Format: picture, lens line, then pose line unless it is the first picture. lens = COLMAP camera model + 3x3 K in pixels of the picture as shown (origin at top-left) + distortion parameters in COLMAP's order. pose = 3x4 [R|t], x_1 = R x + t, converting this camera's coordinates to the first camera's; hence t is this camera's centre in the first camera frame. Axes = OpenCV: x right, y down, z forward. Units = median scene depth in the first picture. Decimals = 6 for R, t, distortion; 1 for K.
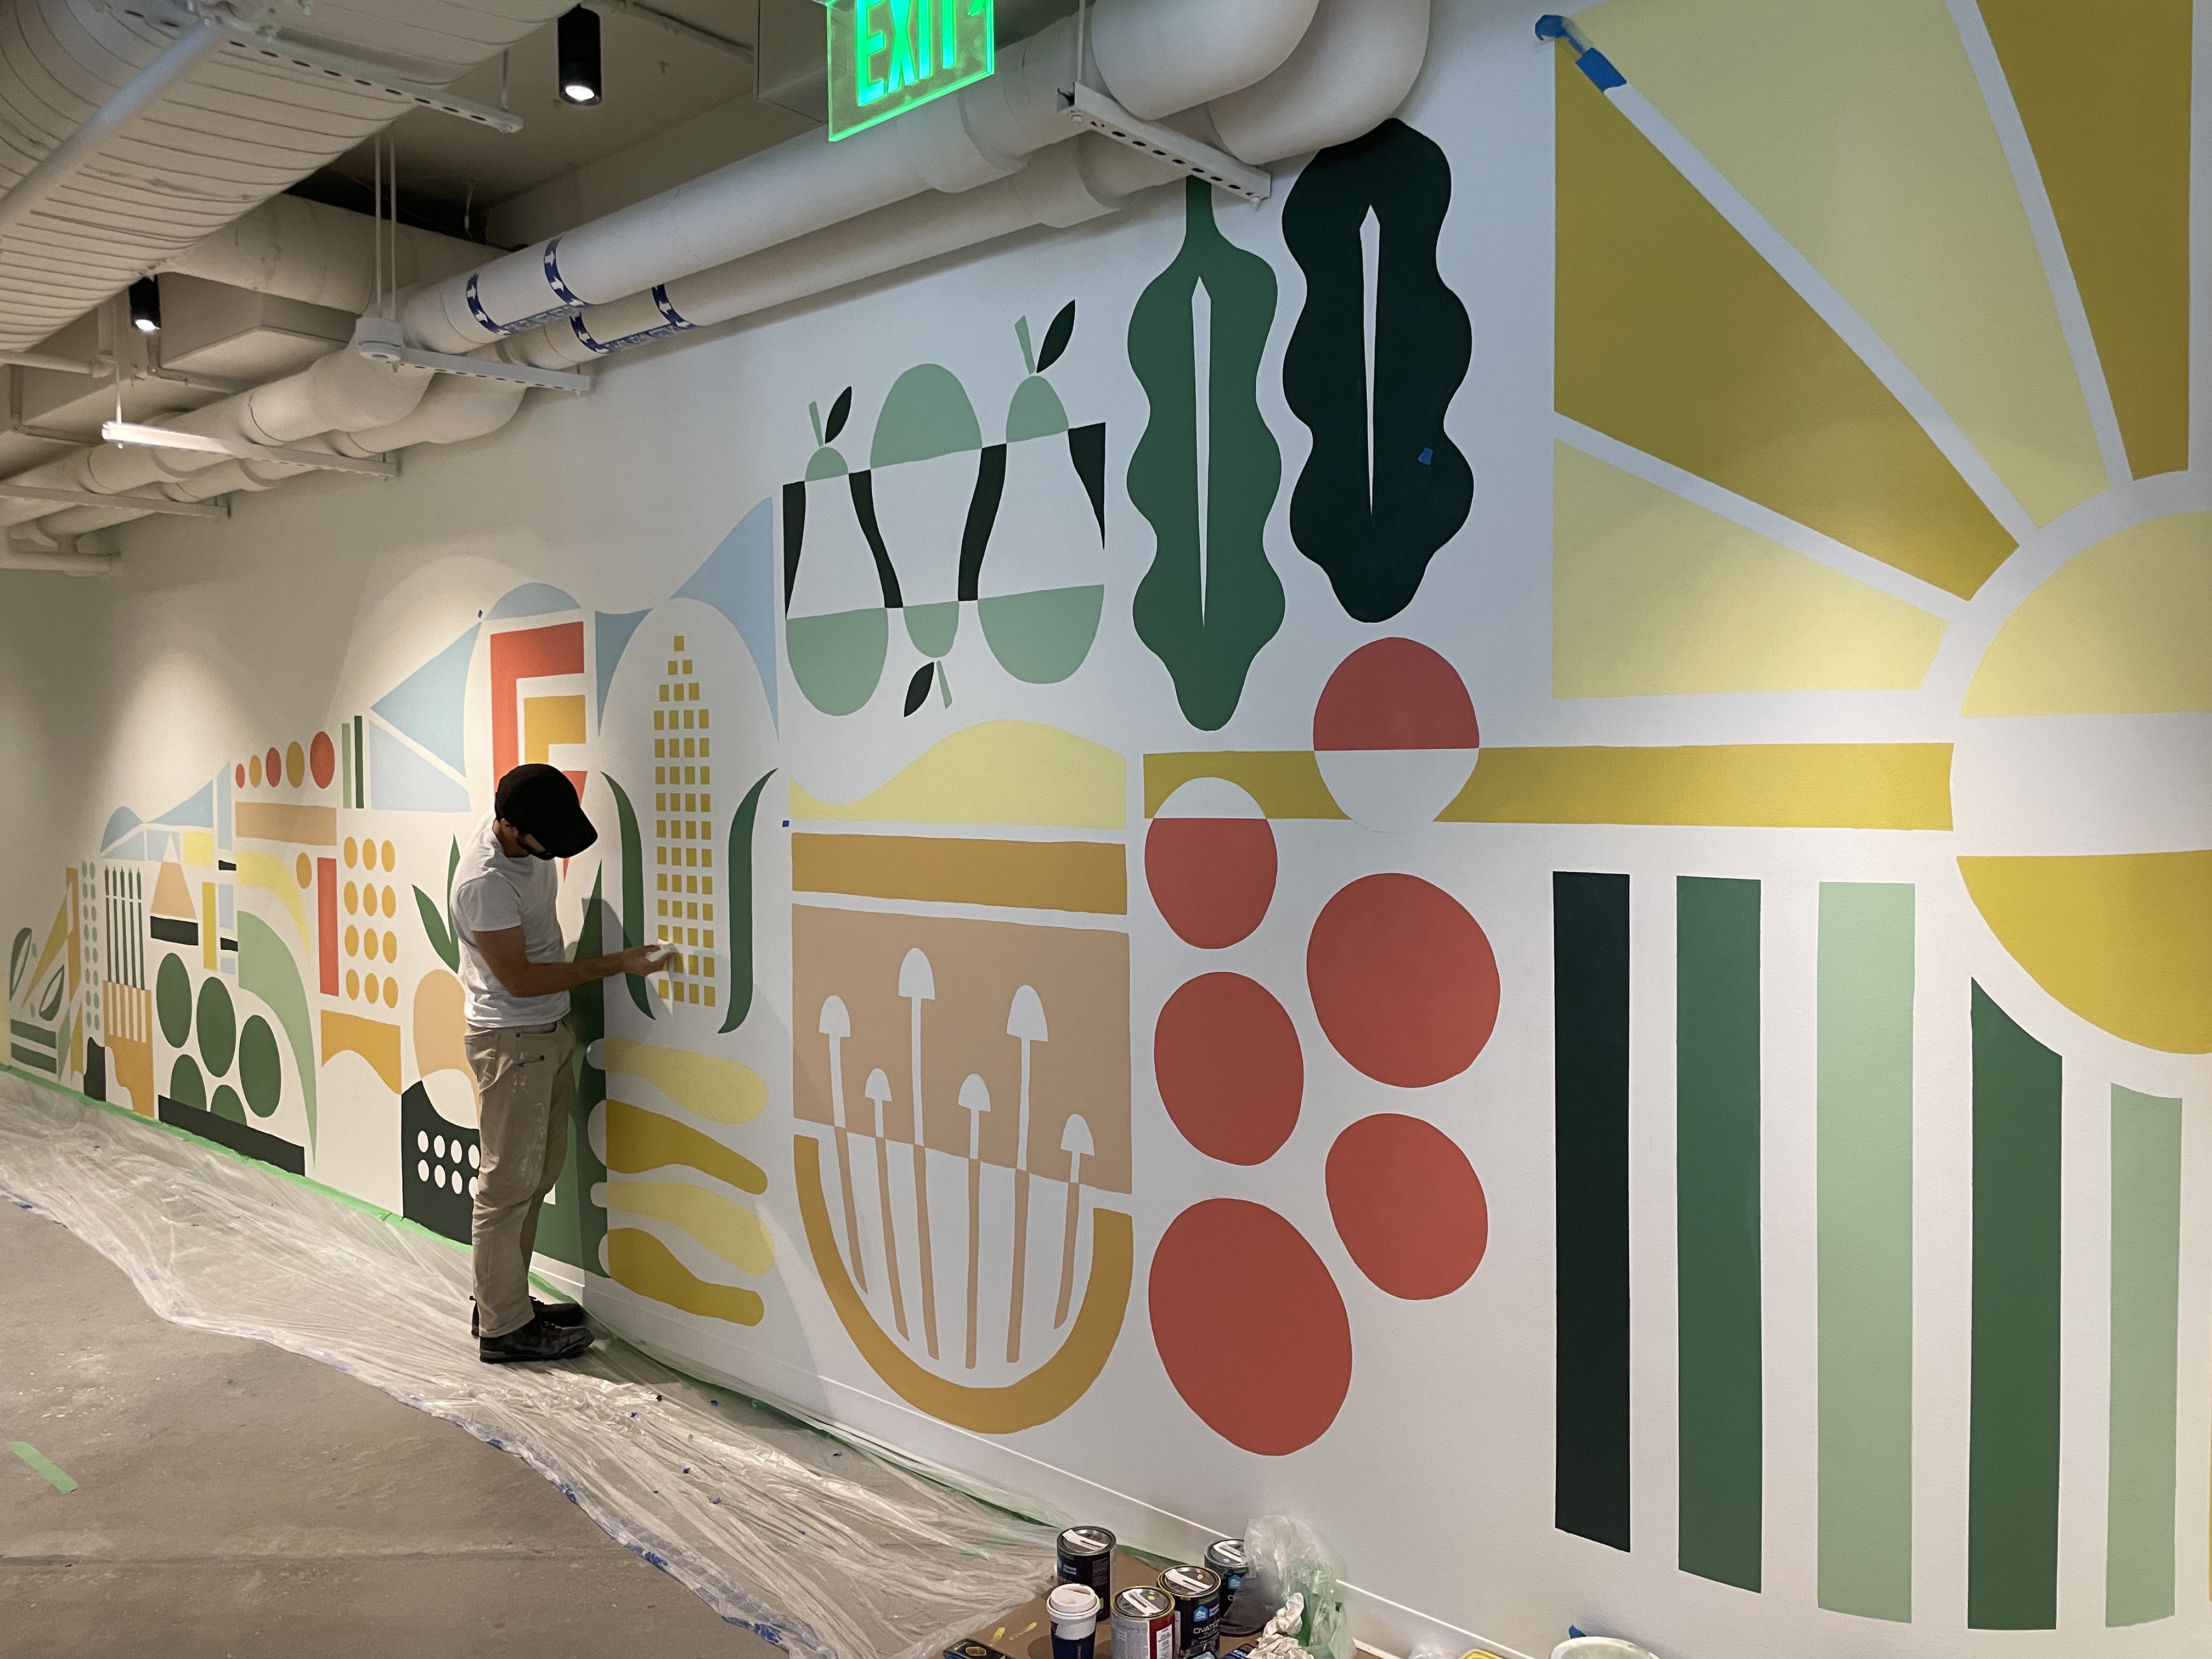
lens RADIAL K [[1728.9, 0, 1106.0], [0, 1728.9, 829.5], [0, 0, 1]] dist [0.117500, -0.125075]
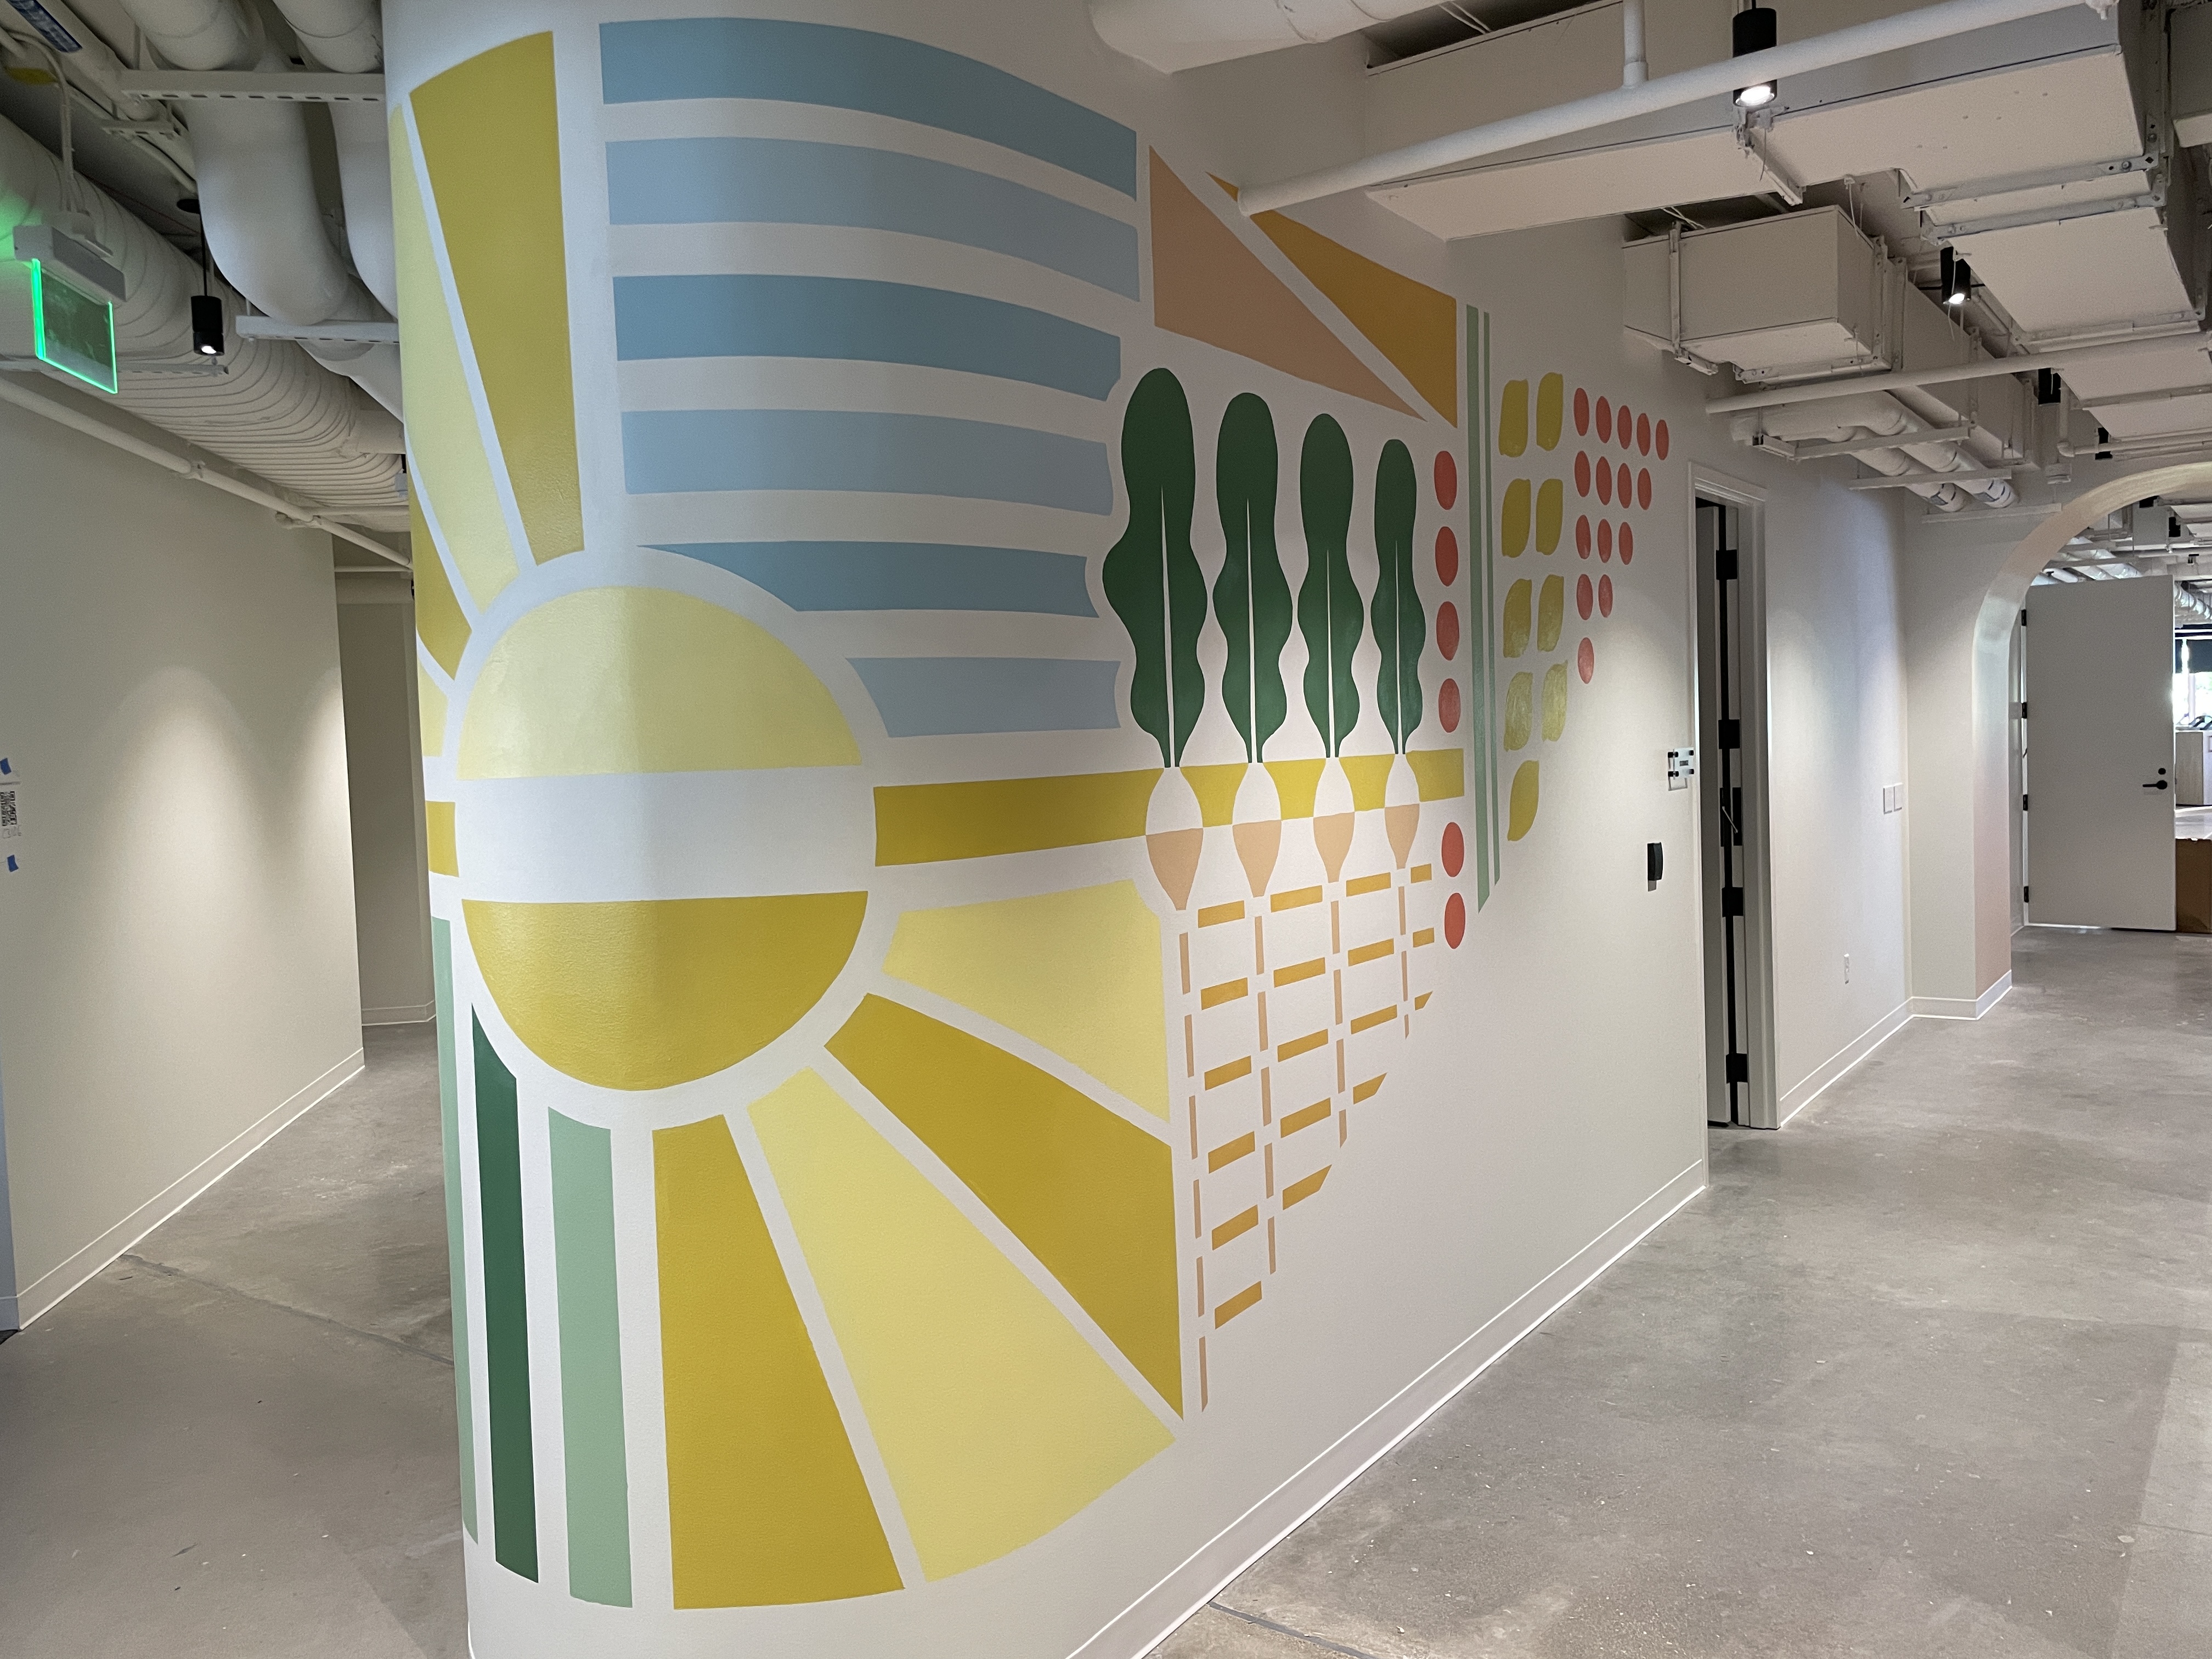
lens RADIAL K [[1739.5, 0, 1106.0], [0, 1739.5, 829.5], [0, 0, 1]] dist [0.094581, -0.136524]
pose [[0.779406, 0.006932, -0.626480, 1.280169], [0.020750, 0.999105, 0.036870, -0.054606], [0.626175, -0.041736, 0.778565, 0.305462]]
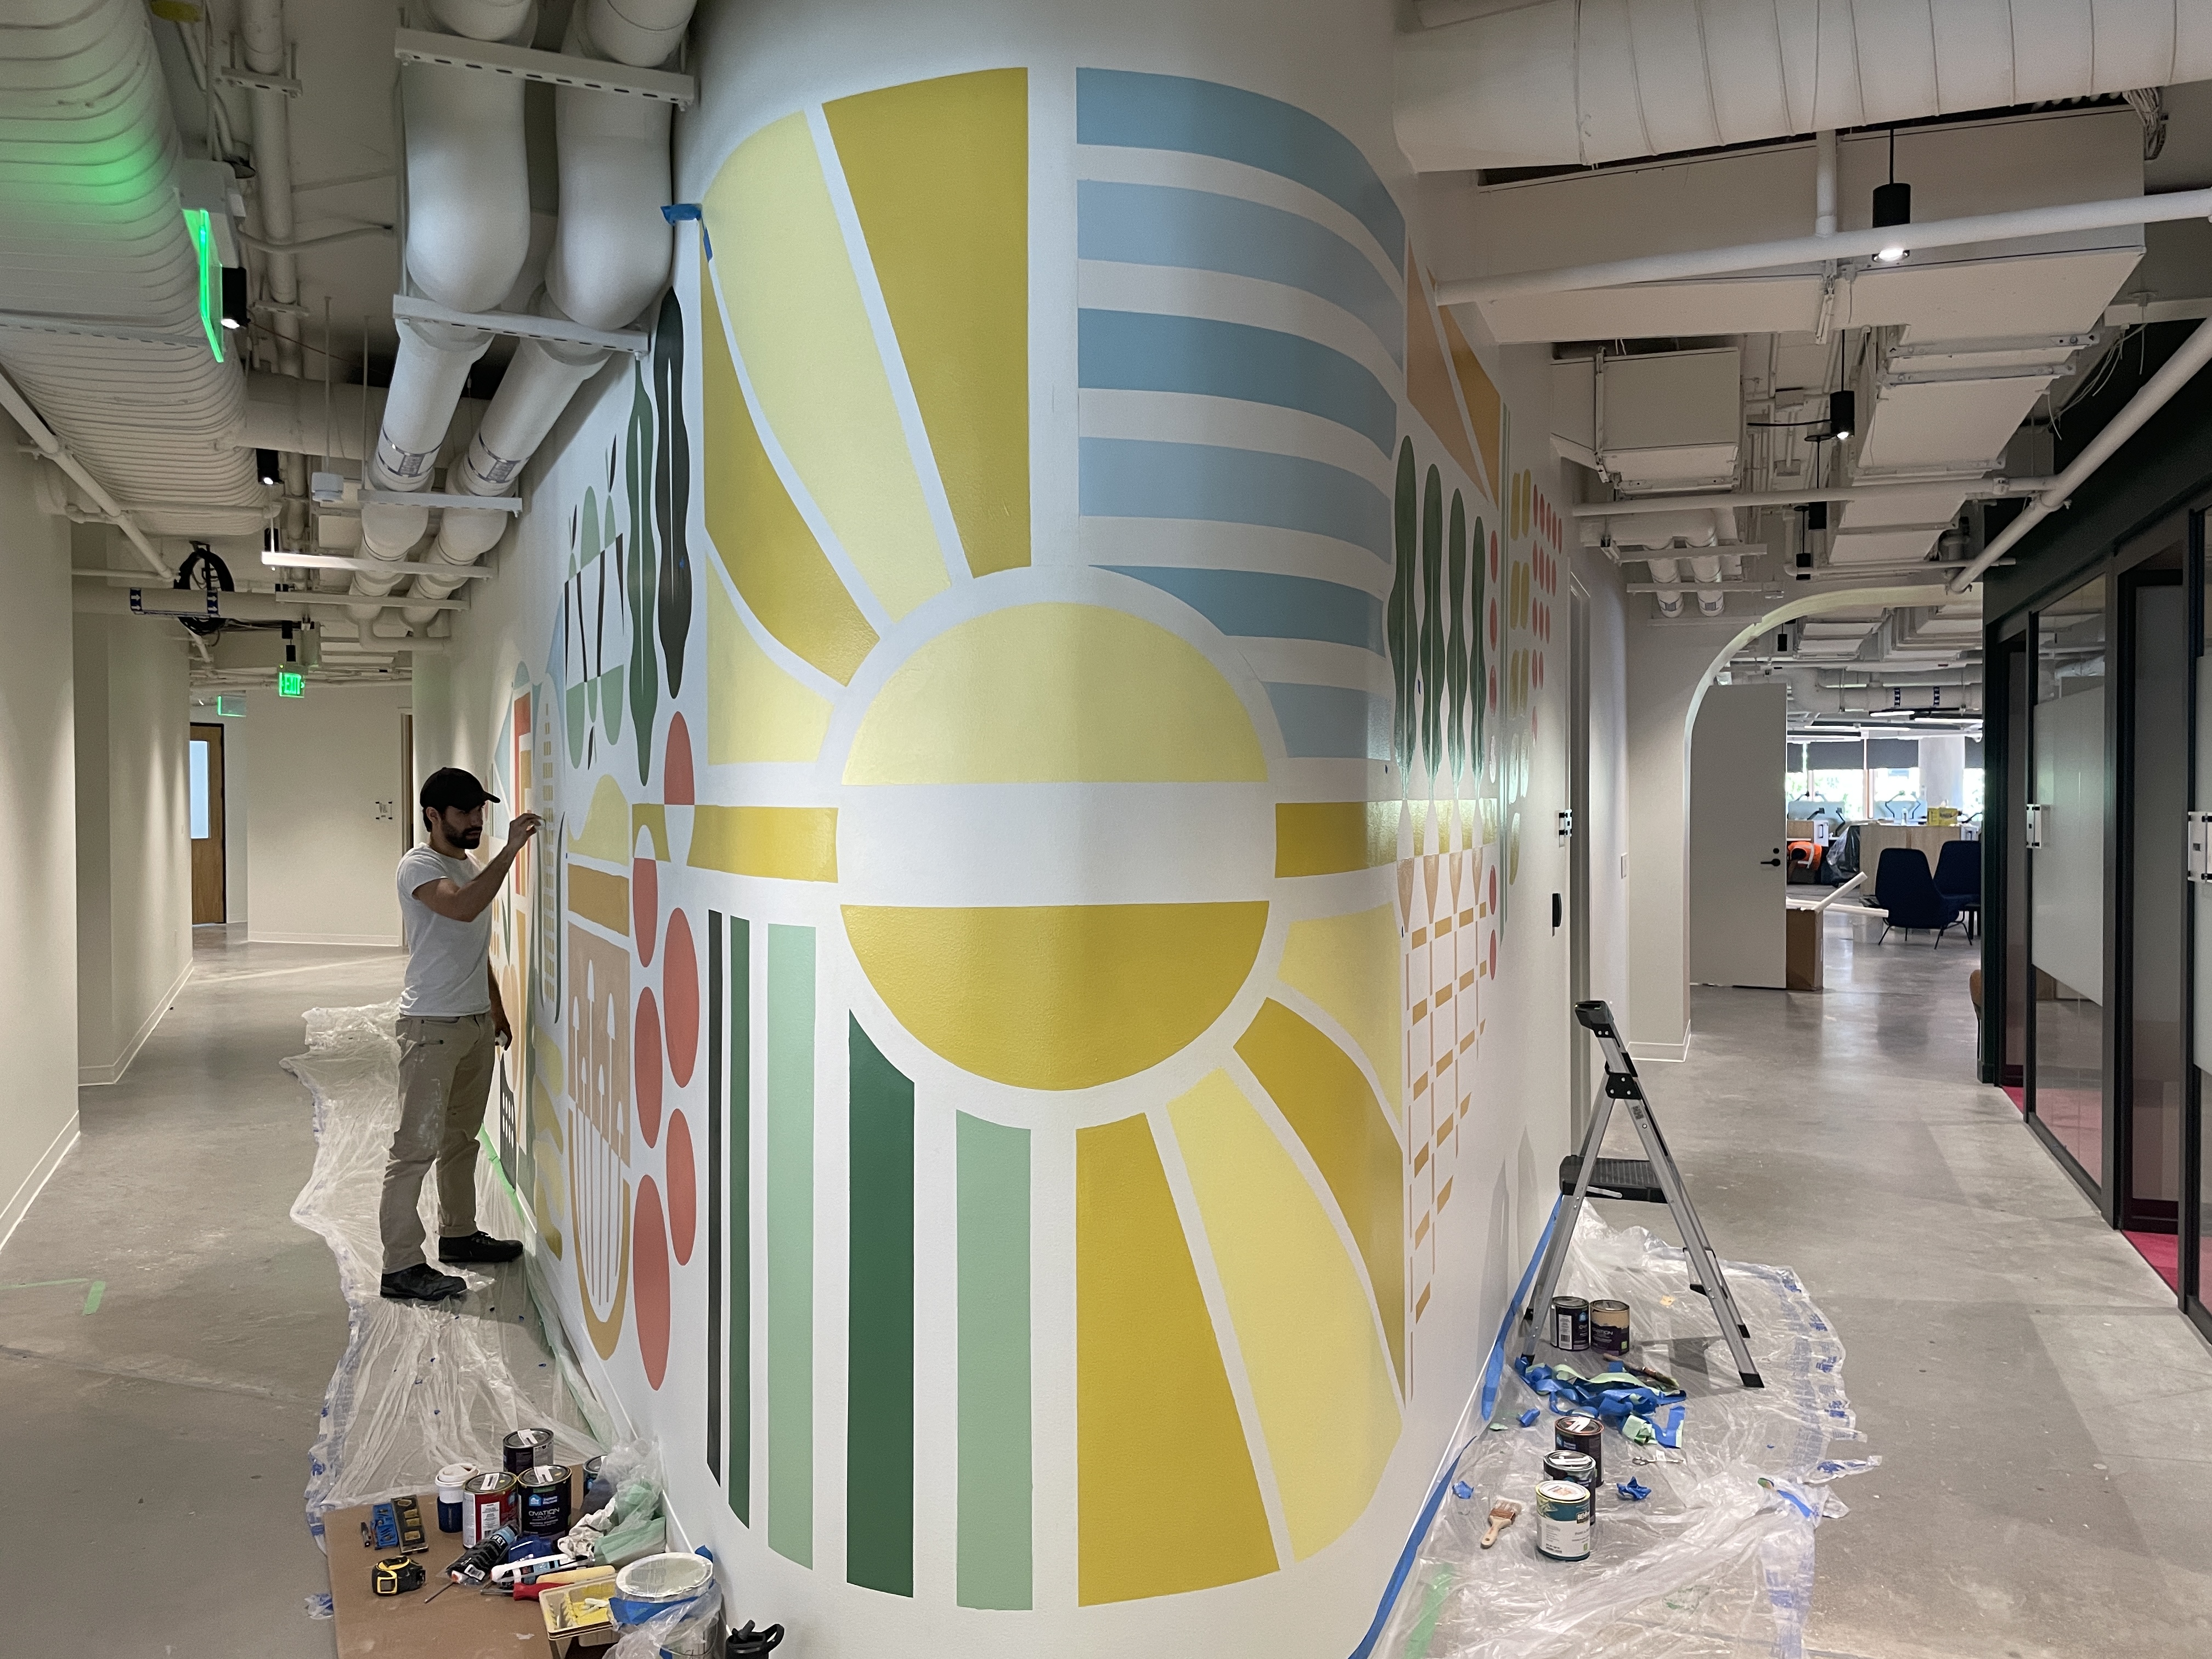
lens RADIAL K [[1739.5, 0, 1106.0], [0, 1739.5, 829.5], [0, 0, 1]] dist [0.094581, -0.136524]
pose [[0.917846, 0.005712, -0.396895, 0.915329], [-0.007027, 0.999974, -0.001859, -0.028676], [0.396874, 0.004495, 0.917862, 0.014300]]
